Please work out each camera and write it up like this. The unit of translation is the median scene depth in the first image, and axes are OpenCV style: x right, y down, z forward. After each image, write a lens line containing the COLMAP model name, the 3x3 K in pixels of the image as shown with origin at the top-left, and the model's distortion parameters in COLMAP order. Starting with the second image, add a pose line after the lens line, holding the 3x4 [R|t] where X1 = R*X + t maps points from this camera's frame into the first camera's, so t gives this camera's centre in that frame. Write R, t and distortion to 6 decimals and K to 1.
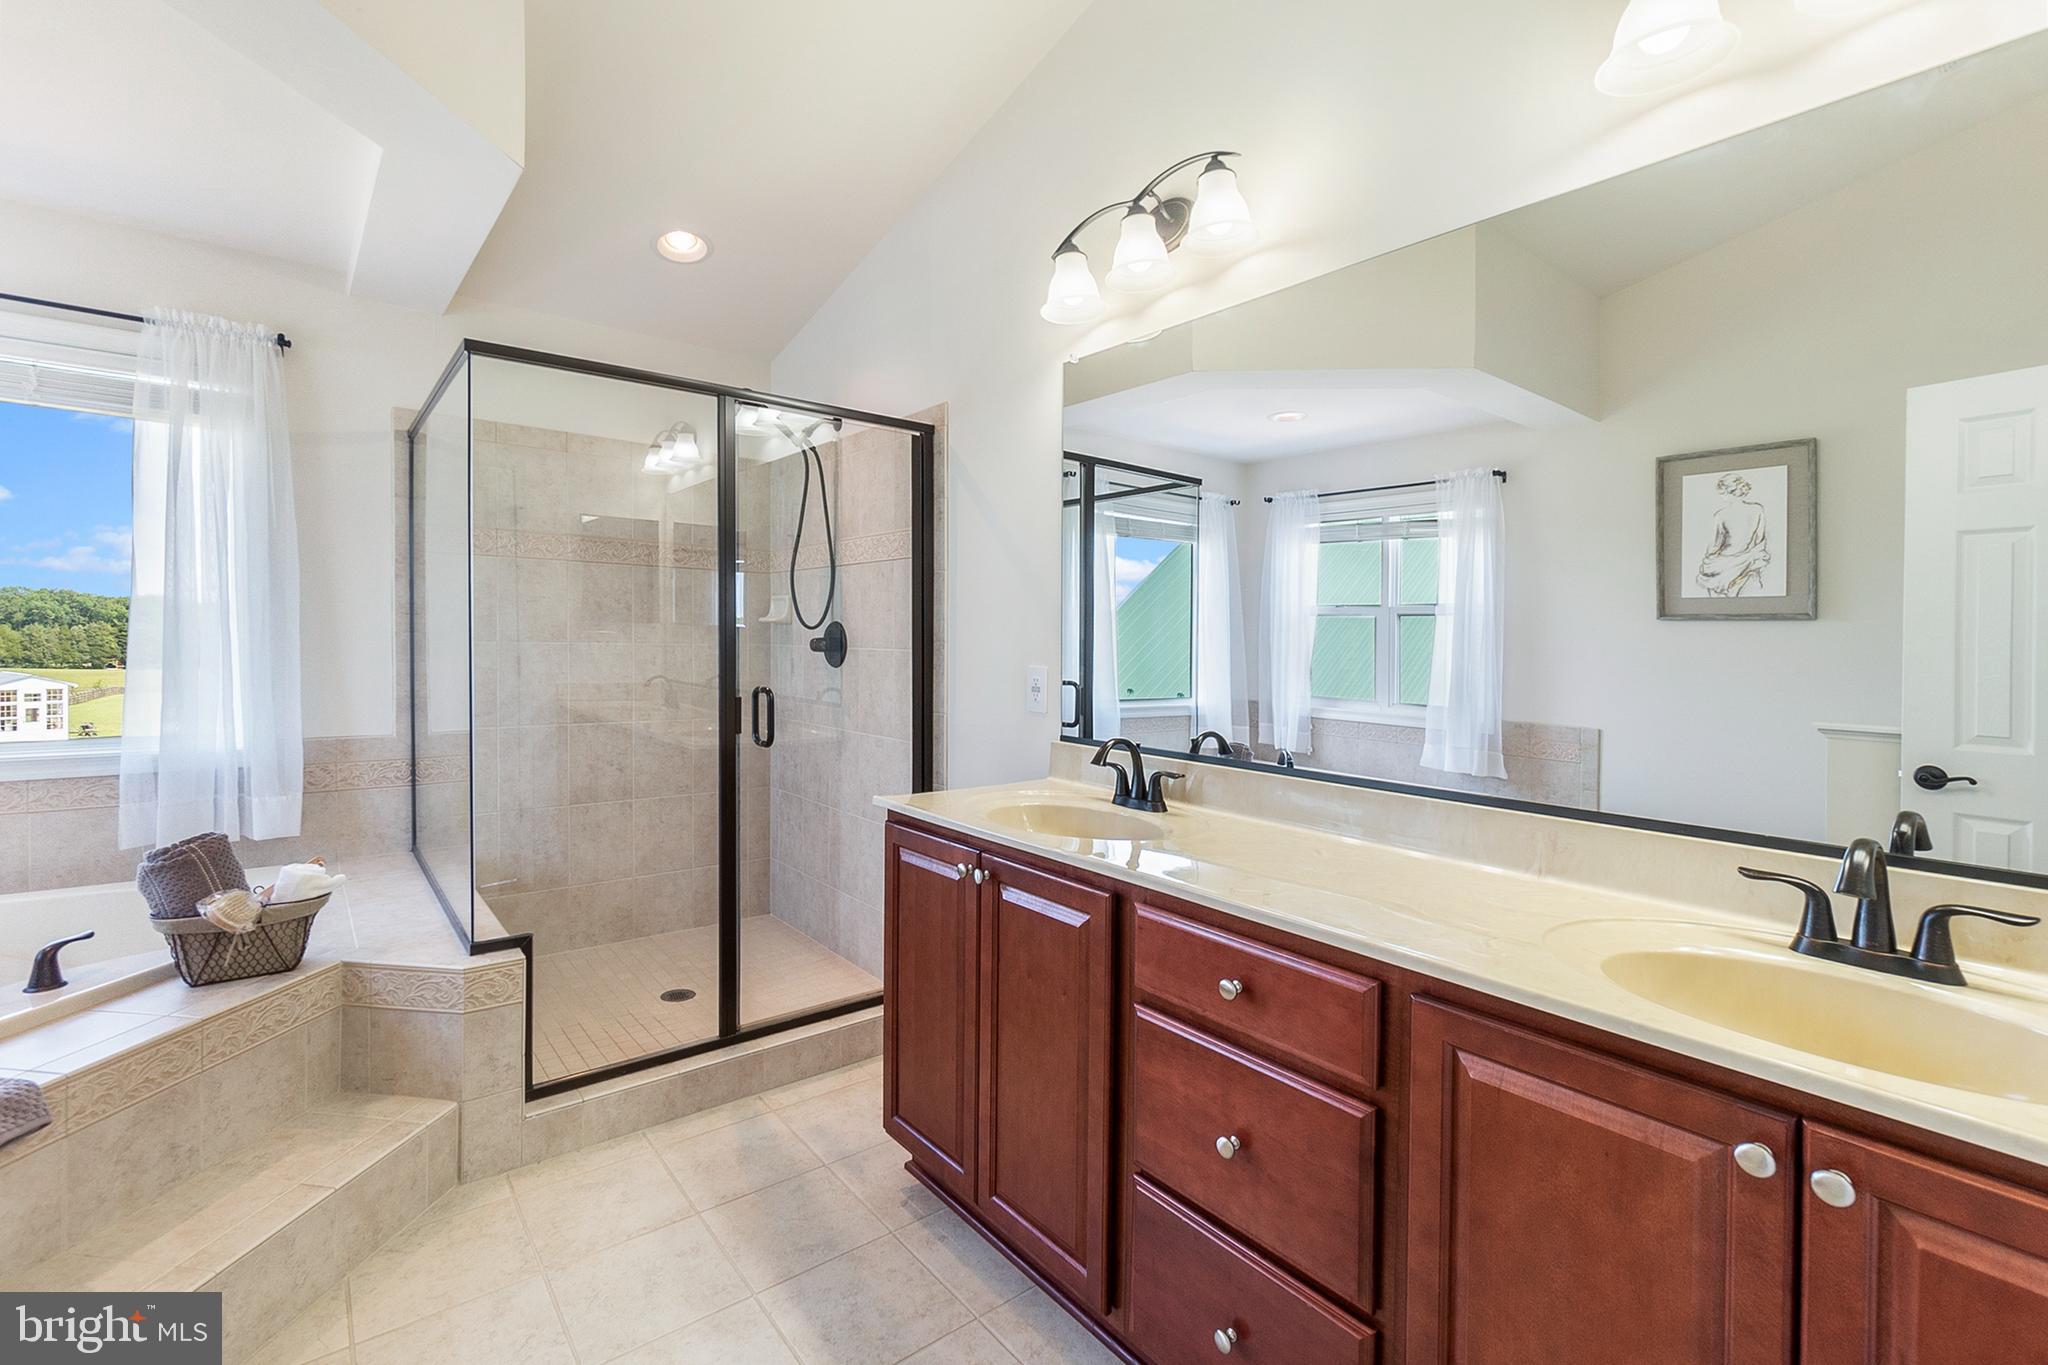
lens RADIAL K [[902.3, 0, 1024.3], [0, 902.3, 666.2], [0, 0, 1]] dist [-0.000679, 0.000436]
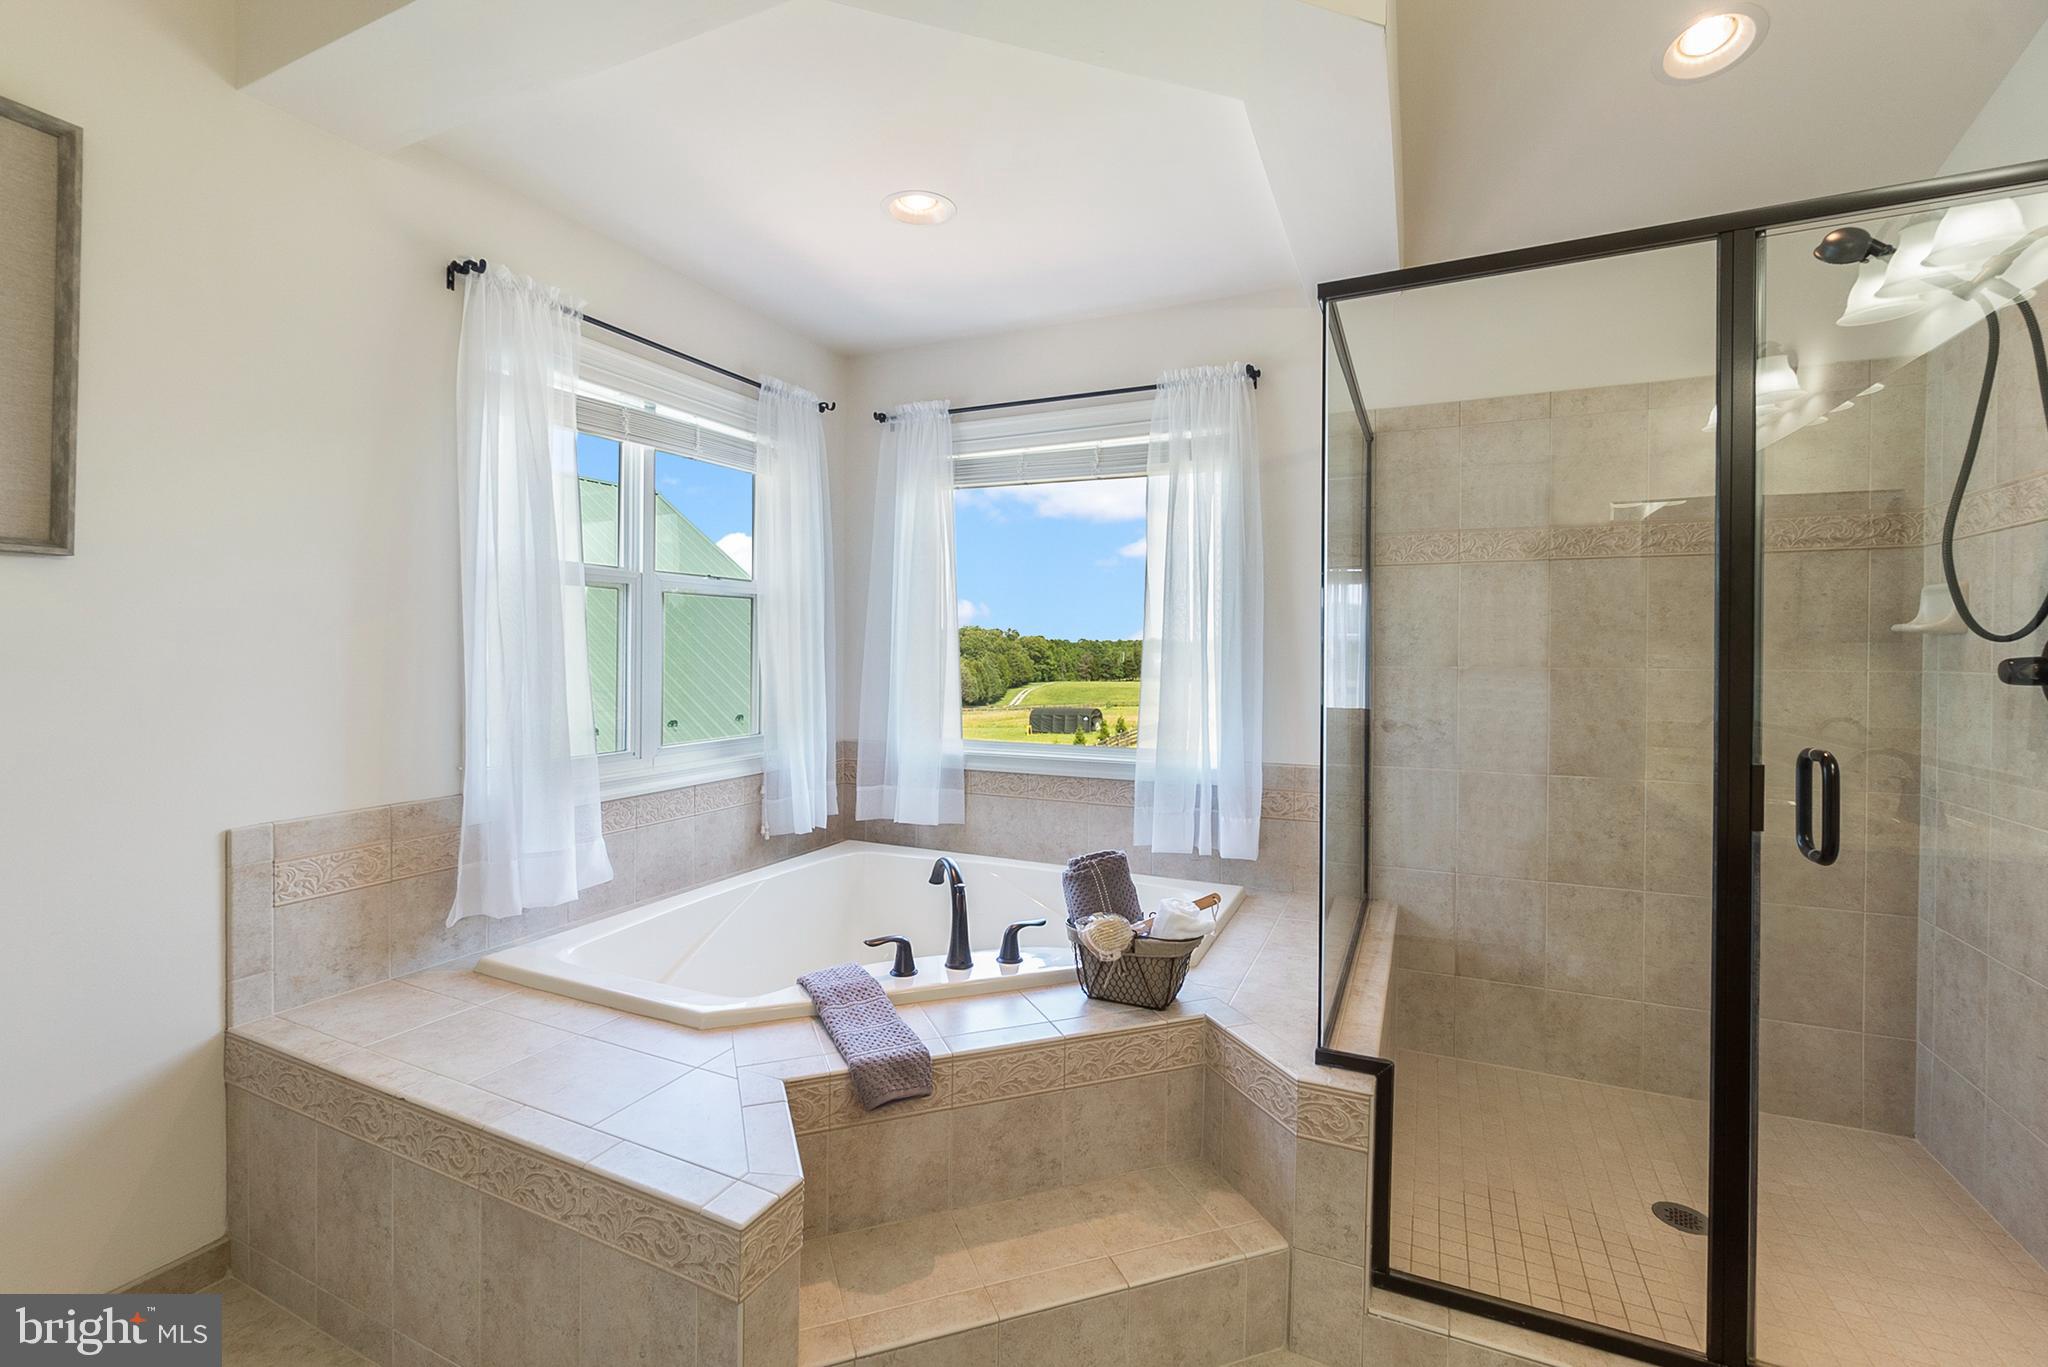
lens RADIAL K [[902.3, 0, 1025.9], [0, 902.3, 671.8], [0, 0, 1]] dist [-0.000679, 0.000436]
pose [[0.426287, 0.004458, -0.904577, -0.007411], [-0.022491, 0.999731, -0.005671, -0.012961], [0.904308, 0.022762, 0.426273, 0.434206]]
